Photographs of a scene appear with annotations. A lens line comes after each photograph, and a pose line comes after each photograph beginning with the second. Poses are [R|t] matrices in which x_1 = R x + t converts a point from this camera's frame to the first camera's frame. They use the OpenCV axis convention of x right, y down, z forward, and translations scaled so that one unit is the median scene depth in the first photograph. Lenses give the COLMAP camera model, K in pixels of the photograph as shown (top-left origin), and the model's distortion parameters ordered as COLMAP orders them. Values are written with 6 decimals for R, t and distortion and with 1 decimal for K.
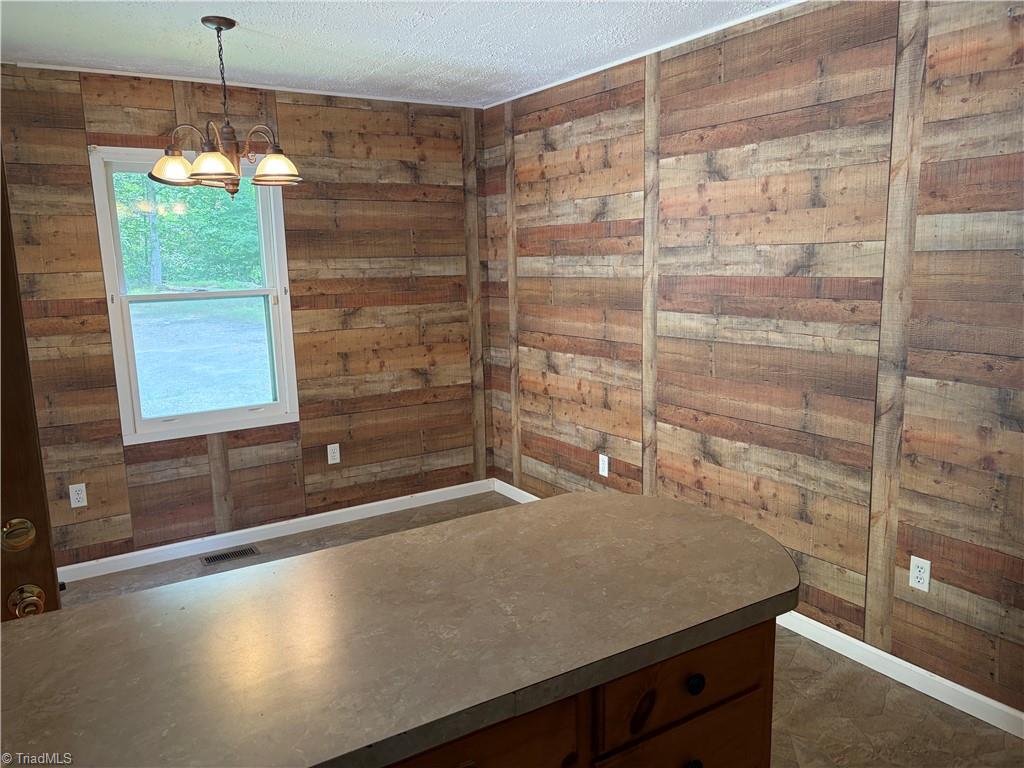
lens RADIAL K [[774.8, 0, 508.7], [0, 774.8, 387.8], [0, 0, 1]] dist [0.033333, -0.033109]
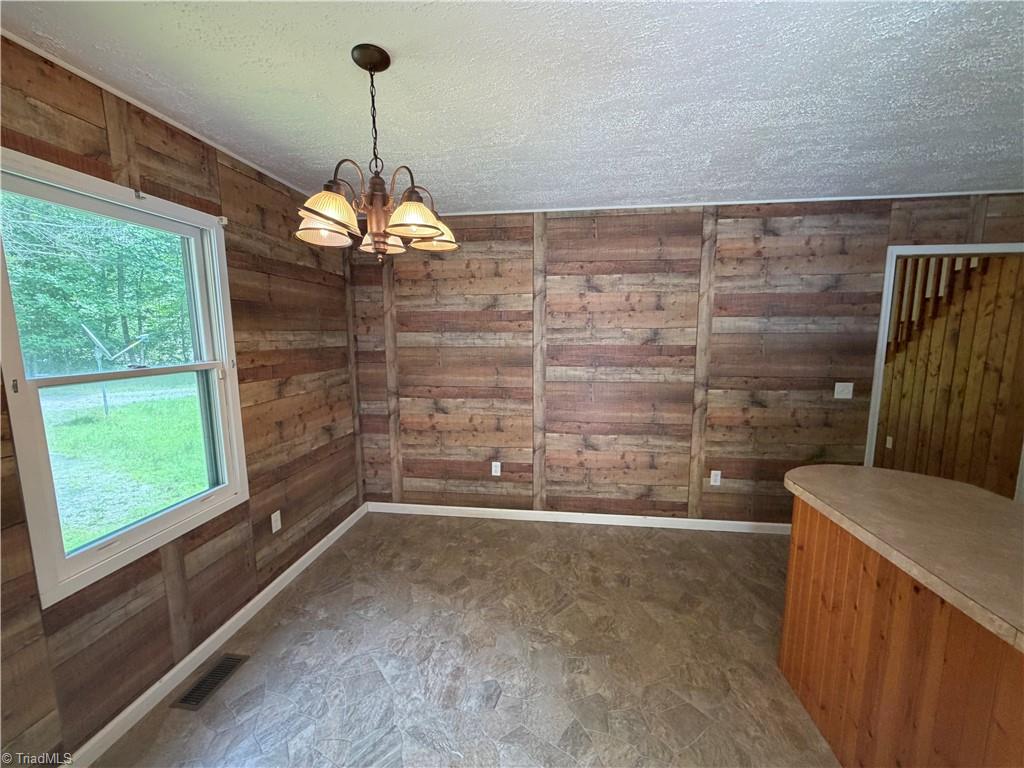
lens RADIAL K [[410.3, 0, 514.0], [0, 410.3, 384.9], [0, 0, 1]] dist [0.000204, -0.000543]
pose [[0.635209, -0.078033, 0.768388, -0.511392], [0.118928, 0.992900, 0.002518, -0.068246], [-0.763129, 0.089783, 0.639979, 0.482164]]
